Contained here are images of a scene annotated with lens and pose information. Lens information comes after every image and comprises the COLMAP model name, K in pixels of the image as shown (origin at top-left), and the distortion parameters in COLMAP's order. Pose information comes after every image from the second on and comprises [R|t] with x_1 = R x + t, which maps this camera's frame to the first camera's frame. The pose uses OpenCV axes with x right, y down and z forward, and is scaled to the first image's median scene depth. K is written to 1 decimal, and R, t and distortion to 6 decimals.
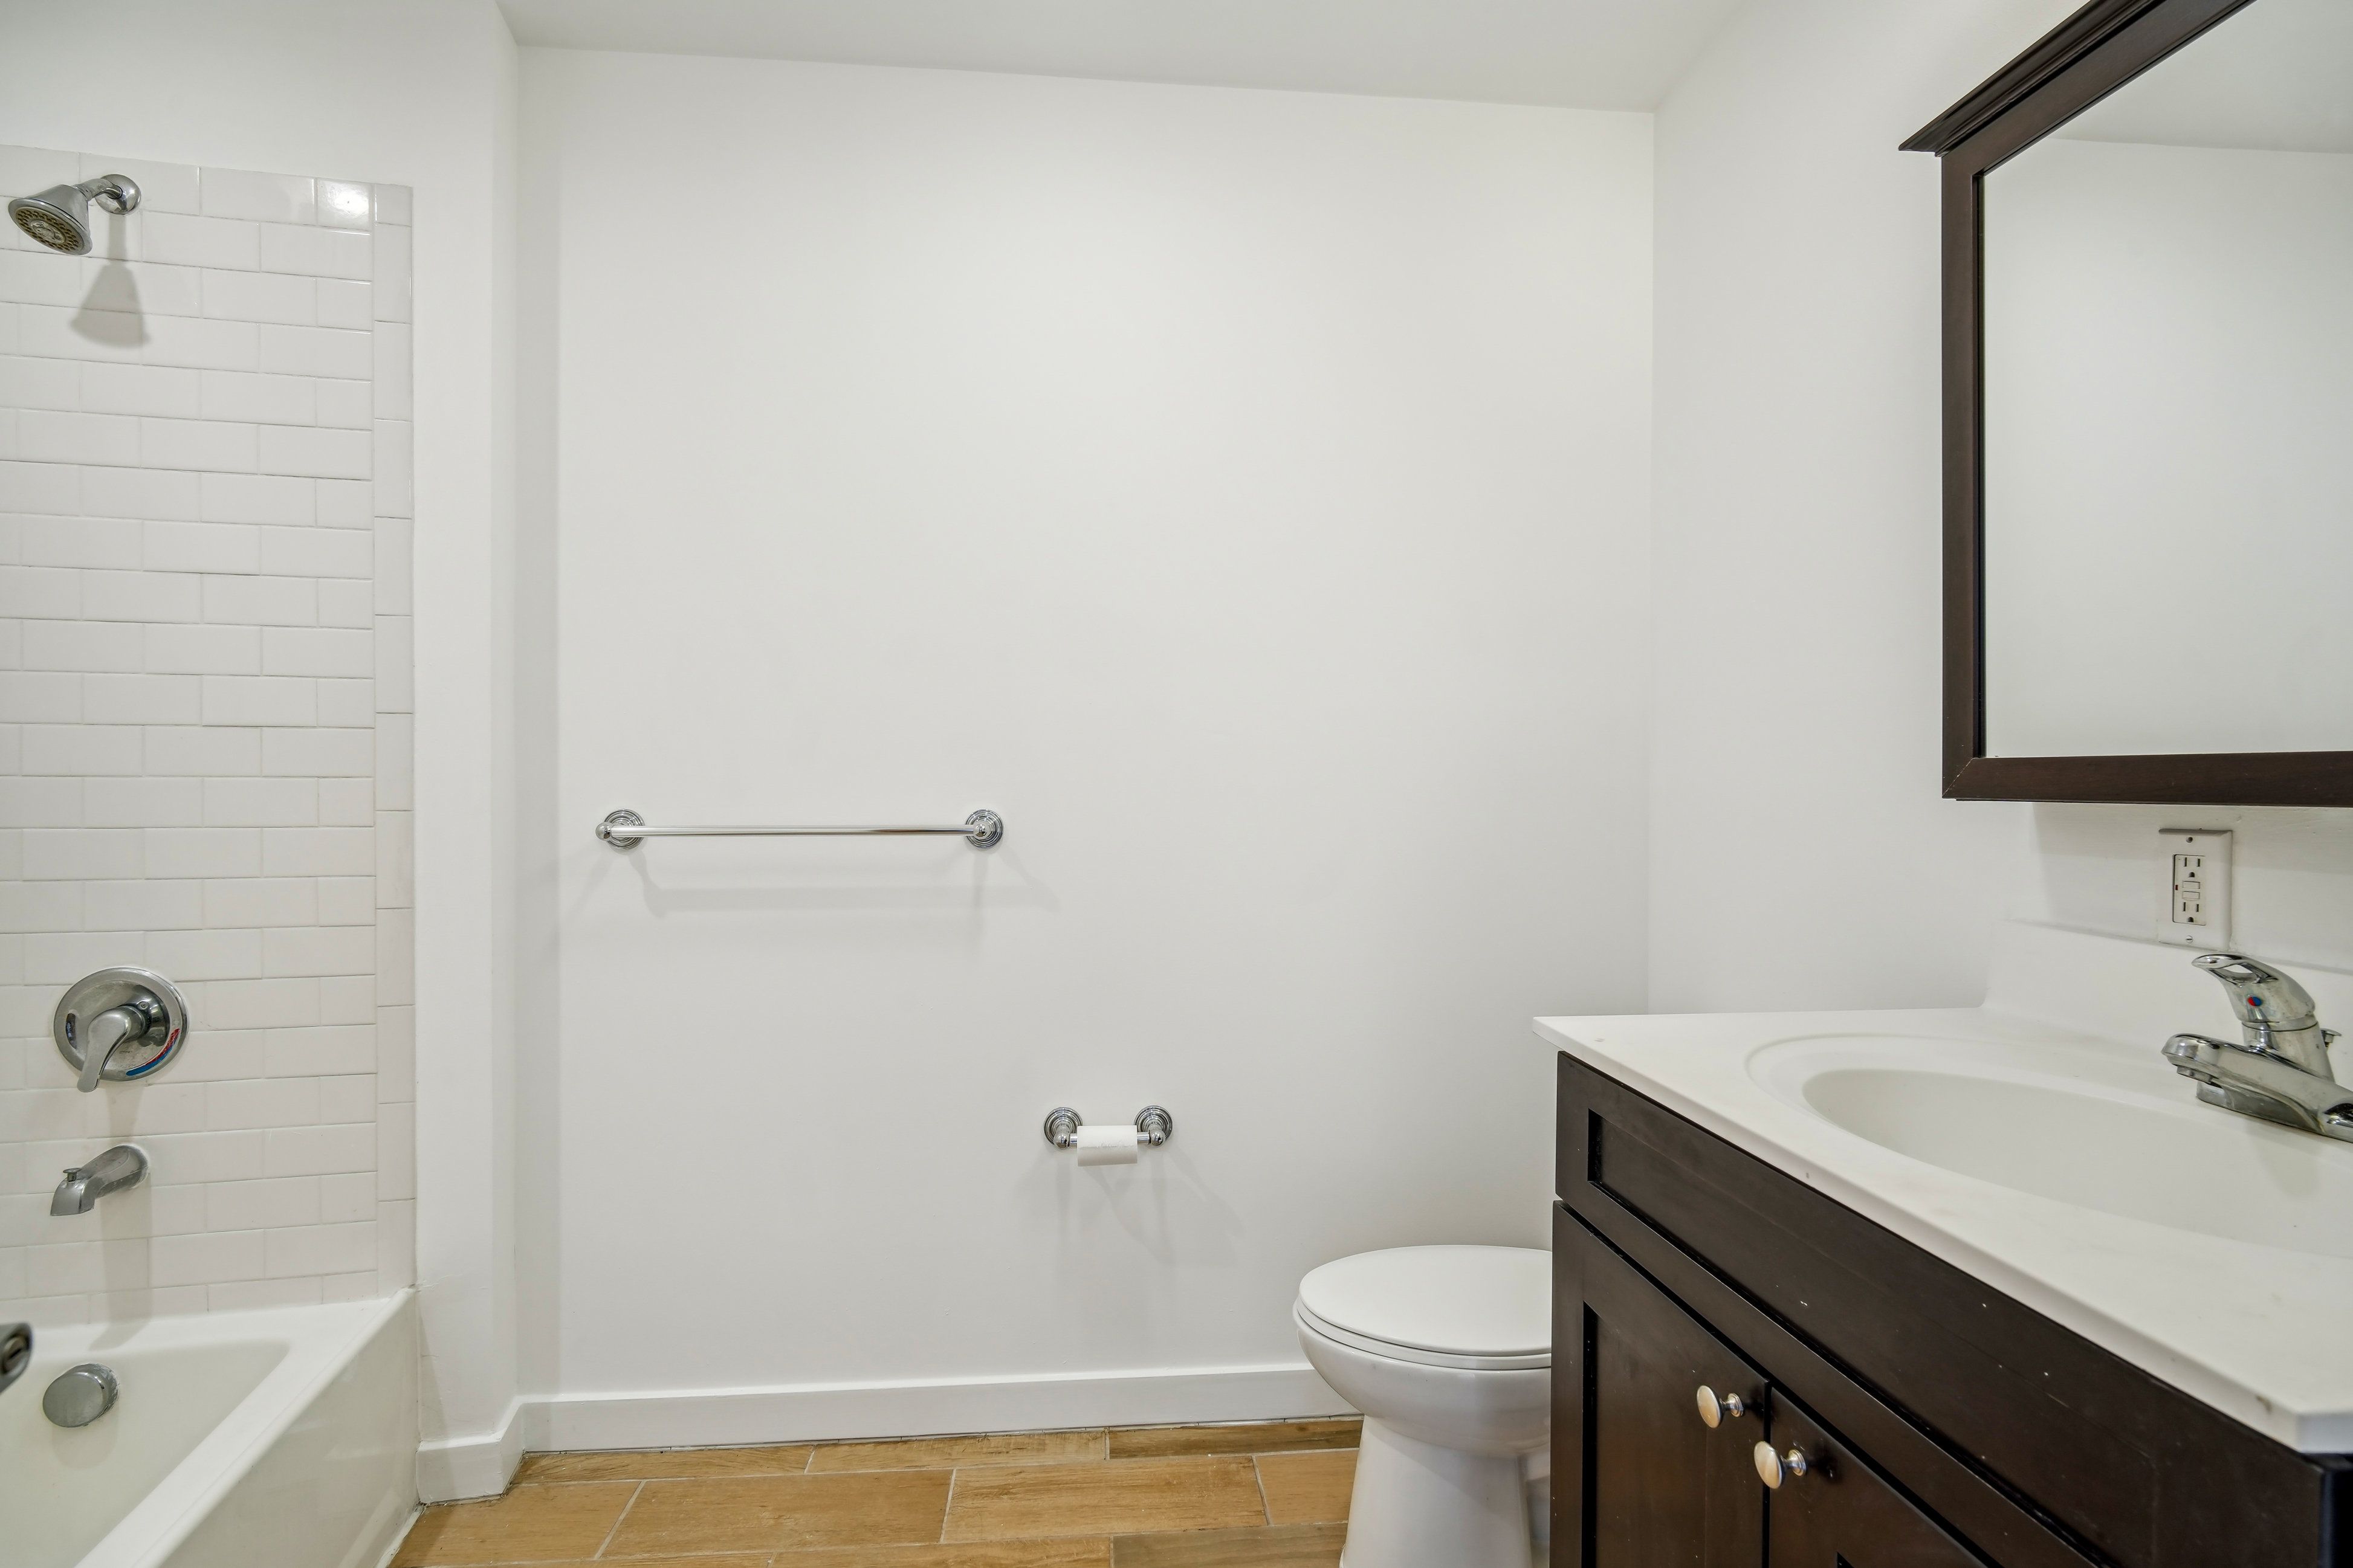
lens RADIAL K [[1105.5, 0, 1170.5], [0, 1105.5, 795.1], [0, 0, 1]] dist [0.000707, 0.000050]
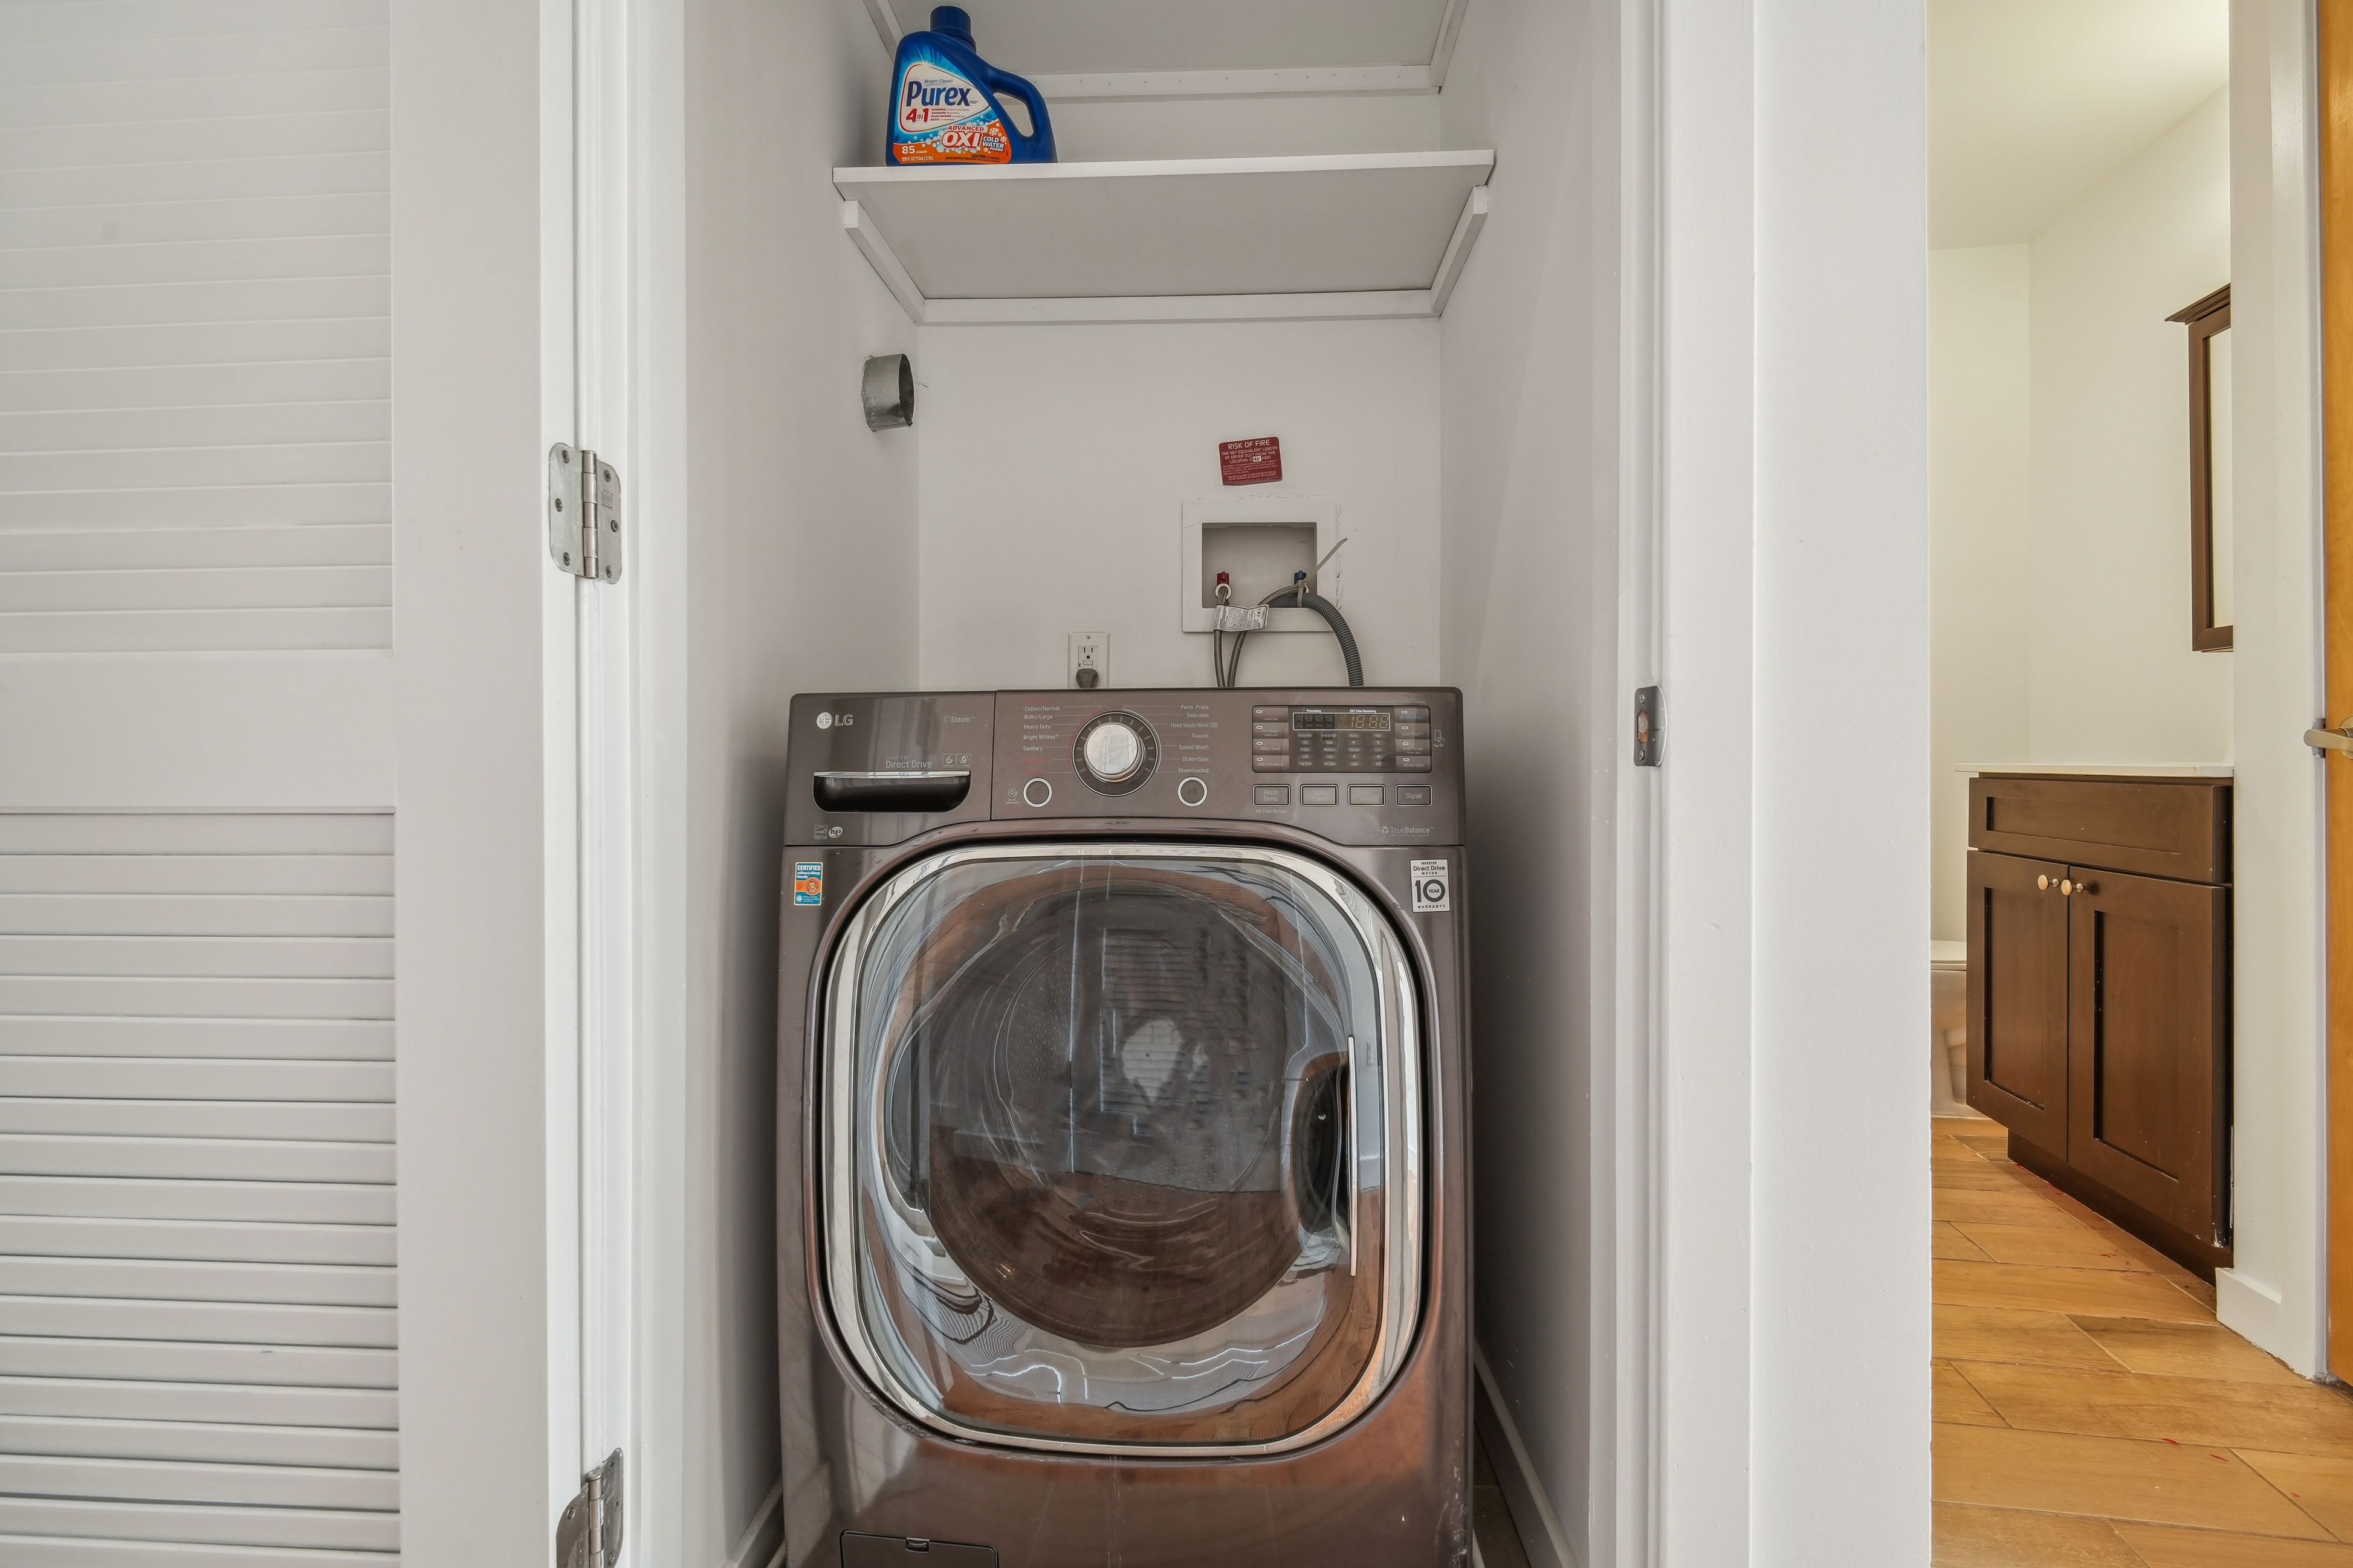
lens RADIAL K [[1105.5, 0, 1170.5], [0, 1105.5, 795.1], [0, 0, 1]] dist [0.000707, 0.000050]
pose [[0.962126, -0.012869, -0.272302, -0.536479], [0.013707, 0.999905, 0.001174, 0.238427], [0.272261, -0.004862, 0.962211, -1.430822]]
